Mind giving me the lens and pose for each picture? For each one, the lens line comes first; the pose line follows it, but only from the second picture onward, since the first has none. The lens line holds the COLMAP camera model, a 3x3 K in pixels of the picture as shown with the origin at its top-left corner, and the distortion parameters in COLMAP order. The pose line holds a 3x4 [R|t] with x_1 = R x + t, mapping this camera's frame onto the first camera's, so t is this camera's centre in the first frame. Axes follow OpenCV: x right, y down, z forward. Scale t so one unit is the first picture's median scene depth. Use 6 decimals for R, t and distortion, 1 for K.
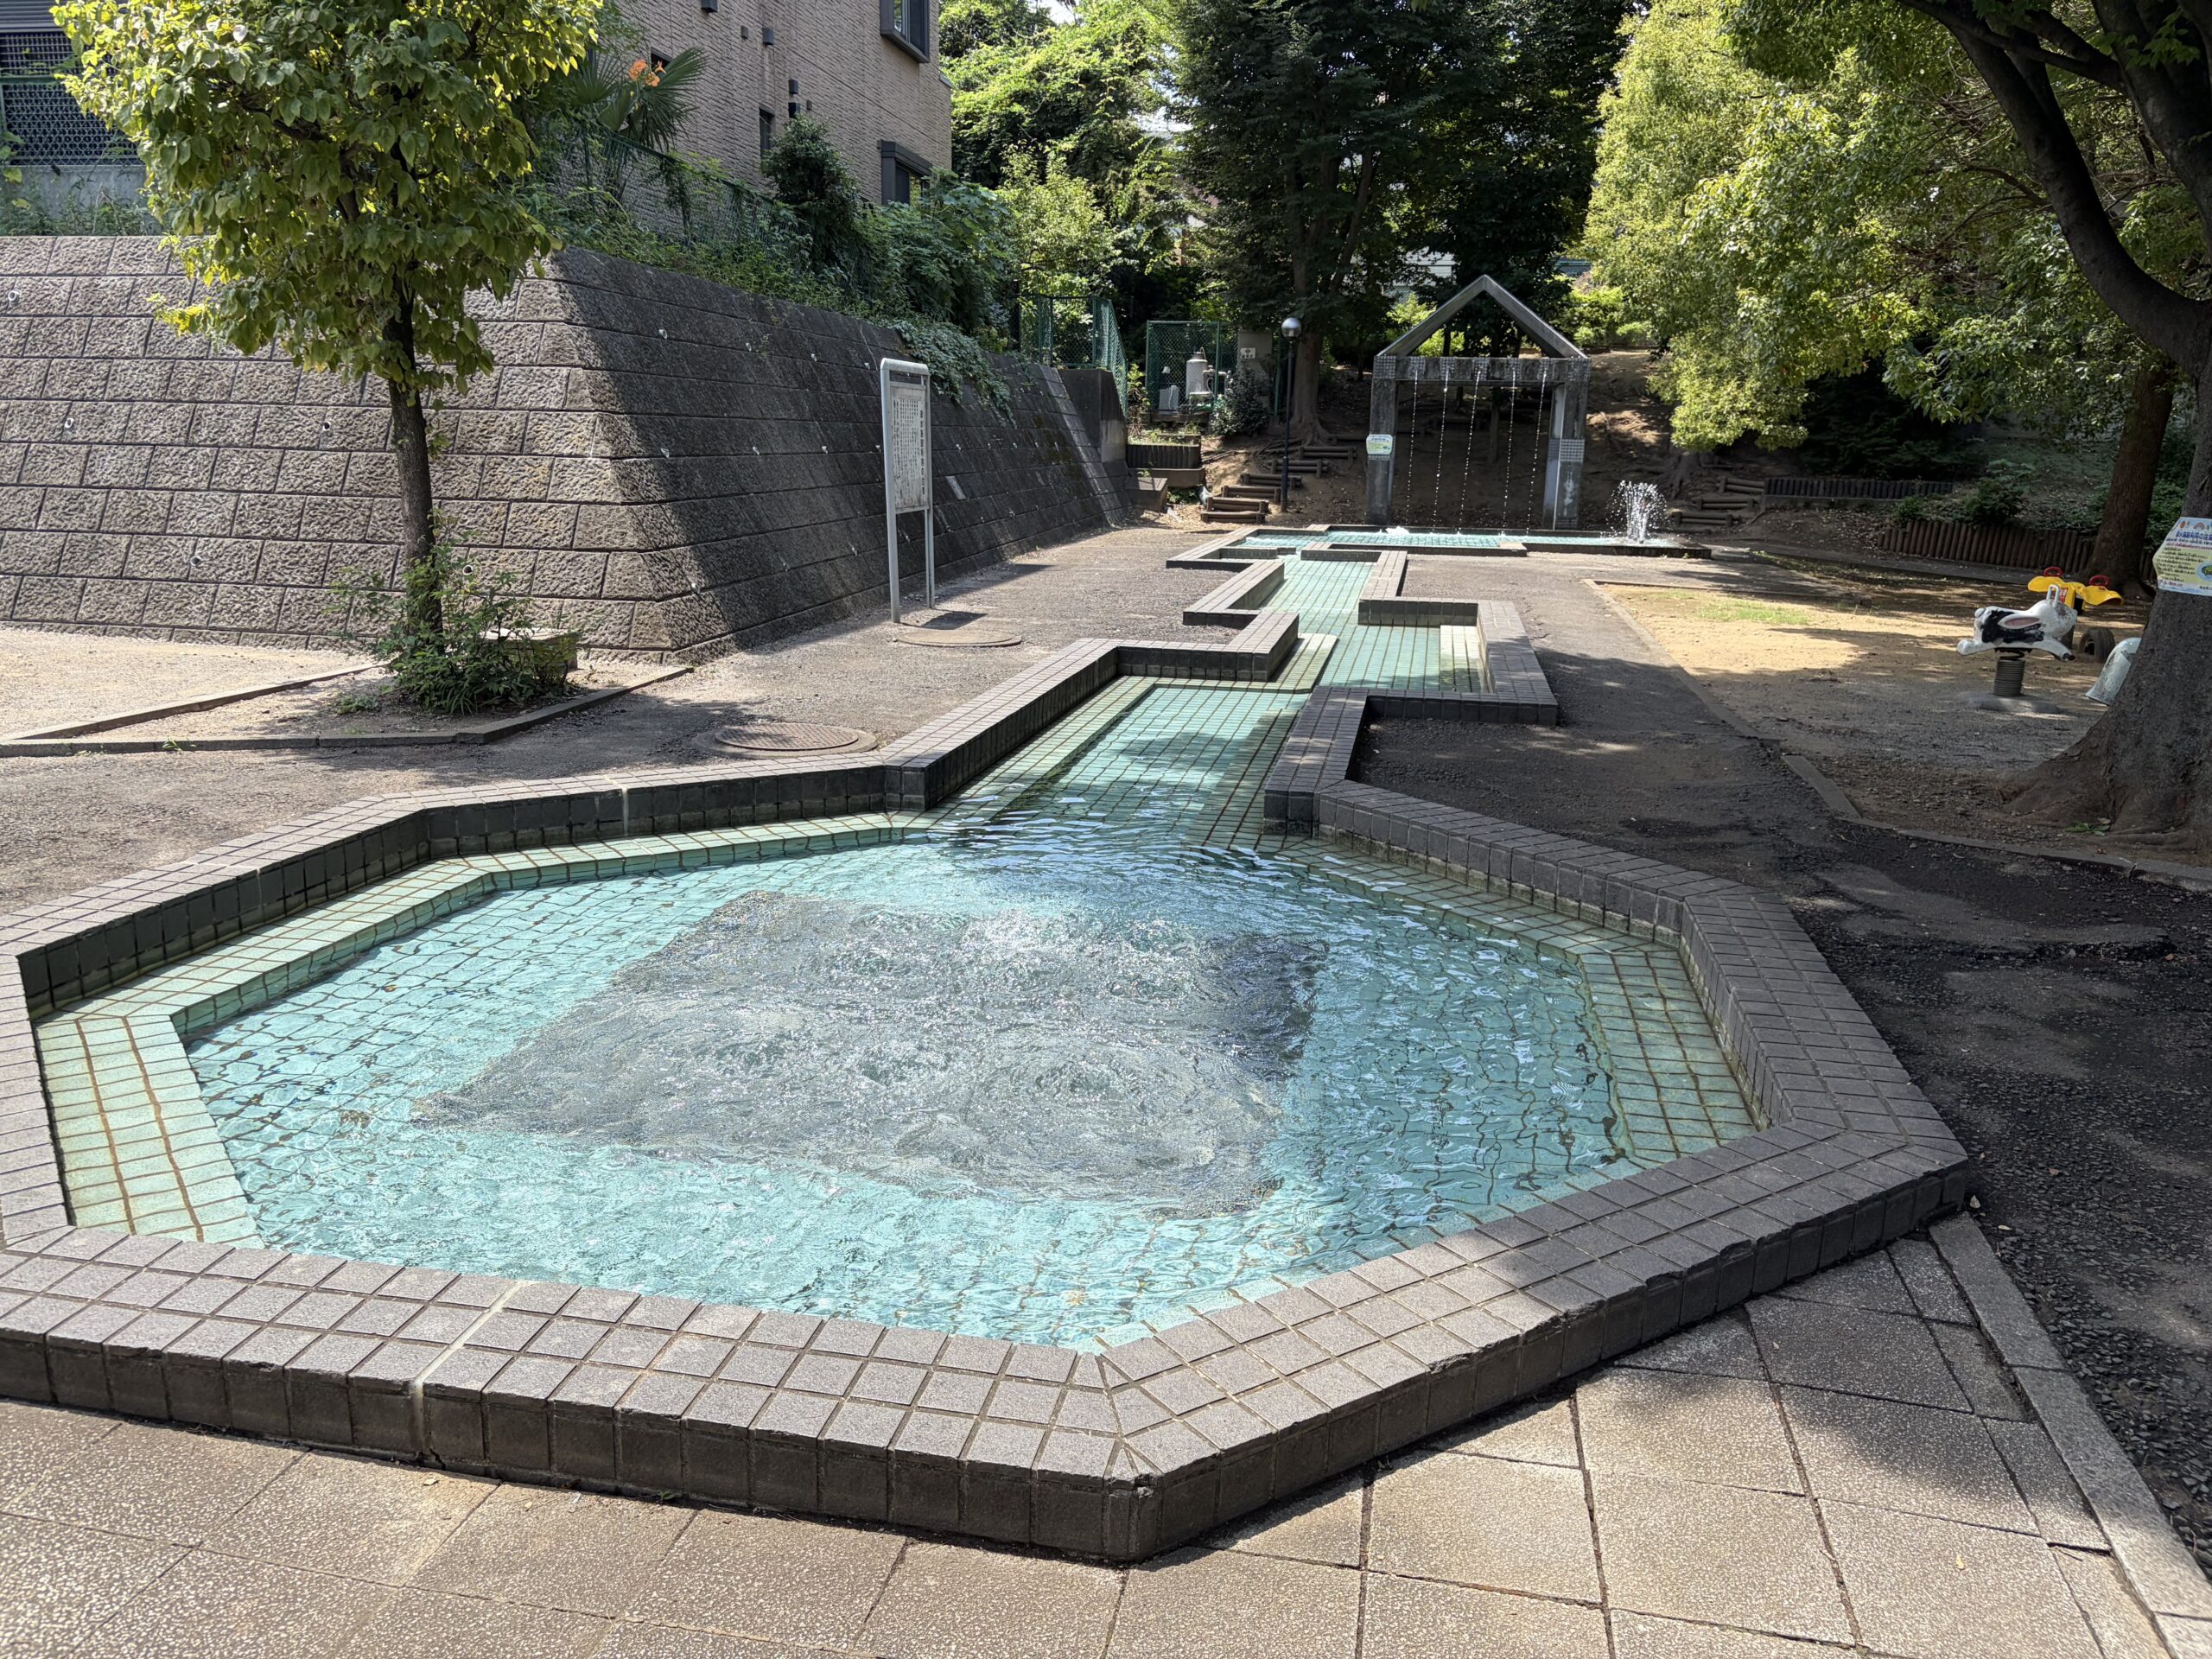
lens RADIAL K [[1655.6, 0, 1106.9], [0, 1655.6, 839.1], [0, 0, 1]] dist [0.028274, -0.007080]
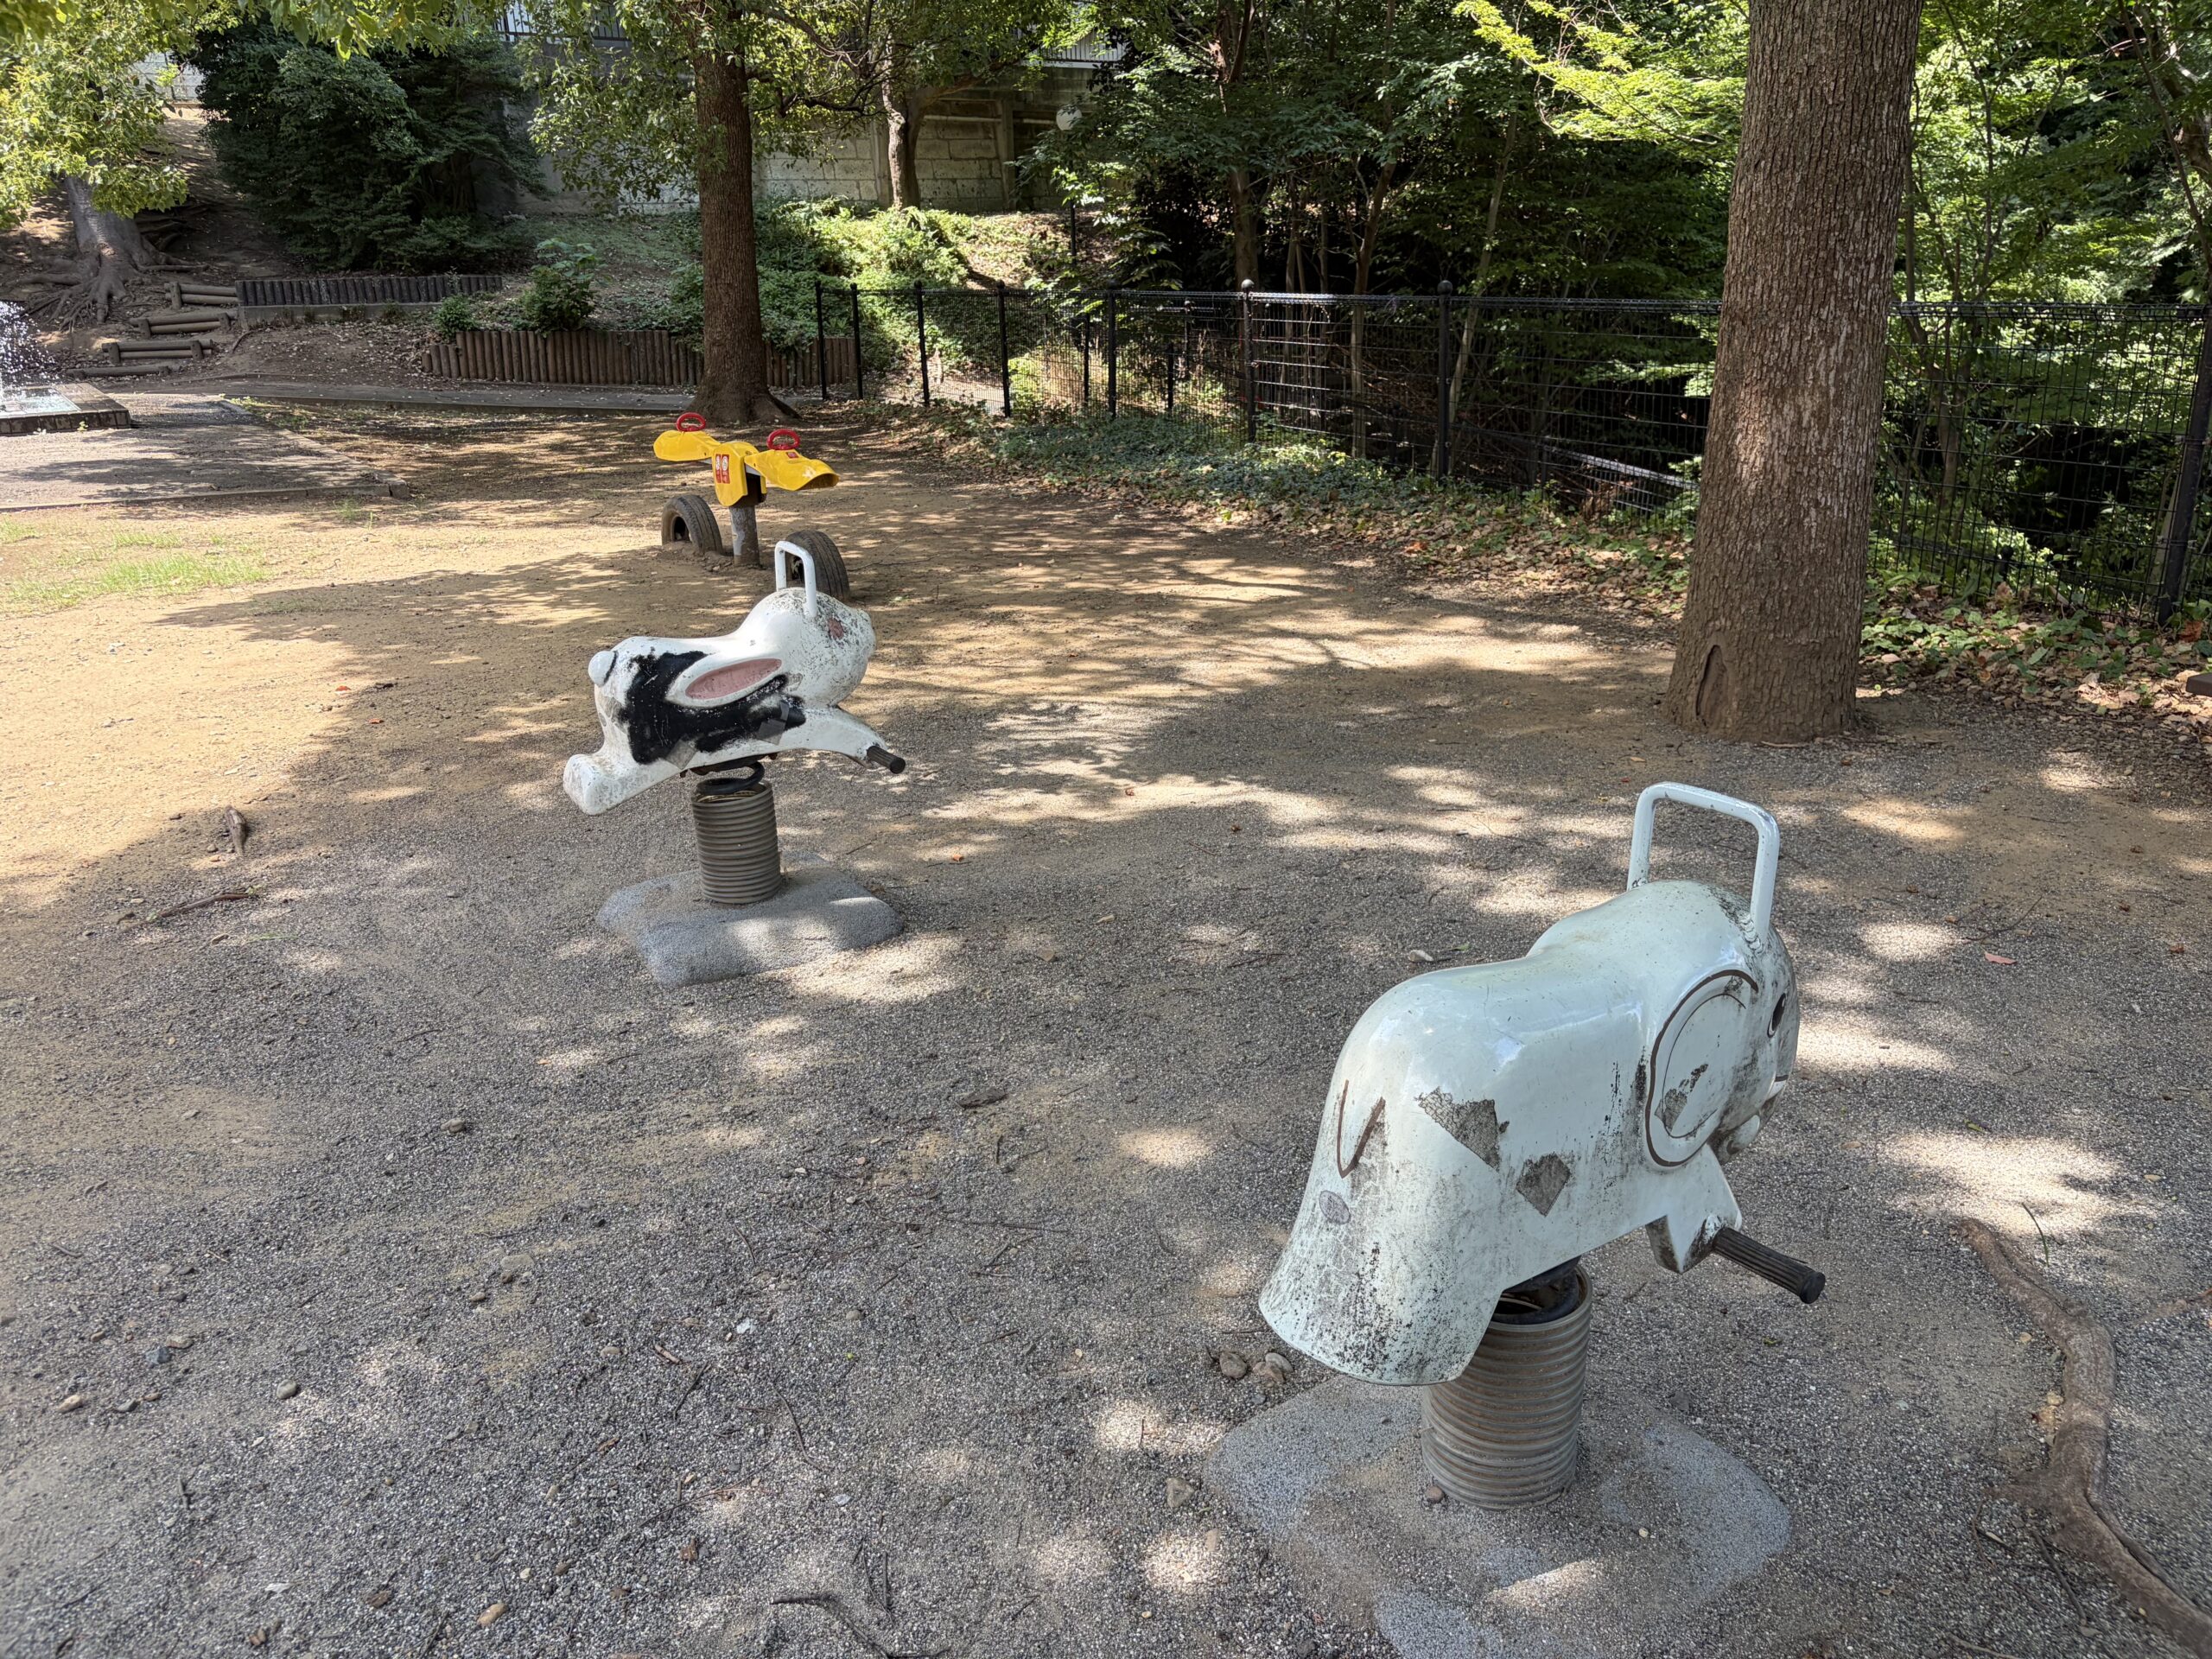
lens RADIAL K [[1655.6, 0, 1114.1], [0, 1655.6, 828.2], [0, 0, 1]] dist [0.028274, -0.007080]
pose [[0.703688, -0.277102, 0.654245, 0.202307], [0.210031, 0.960788, 0.181033, -0.074898], [-0.678756, 0.010021, 0.734296, 0.378039]]
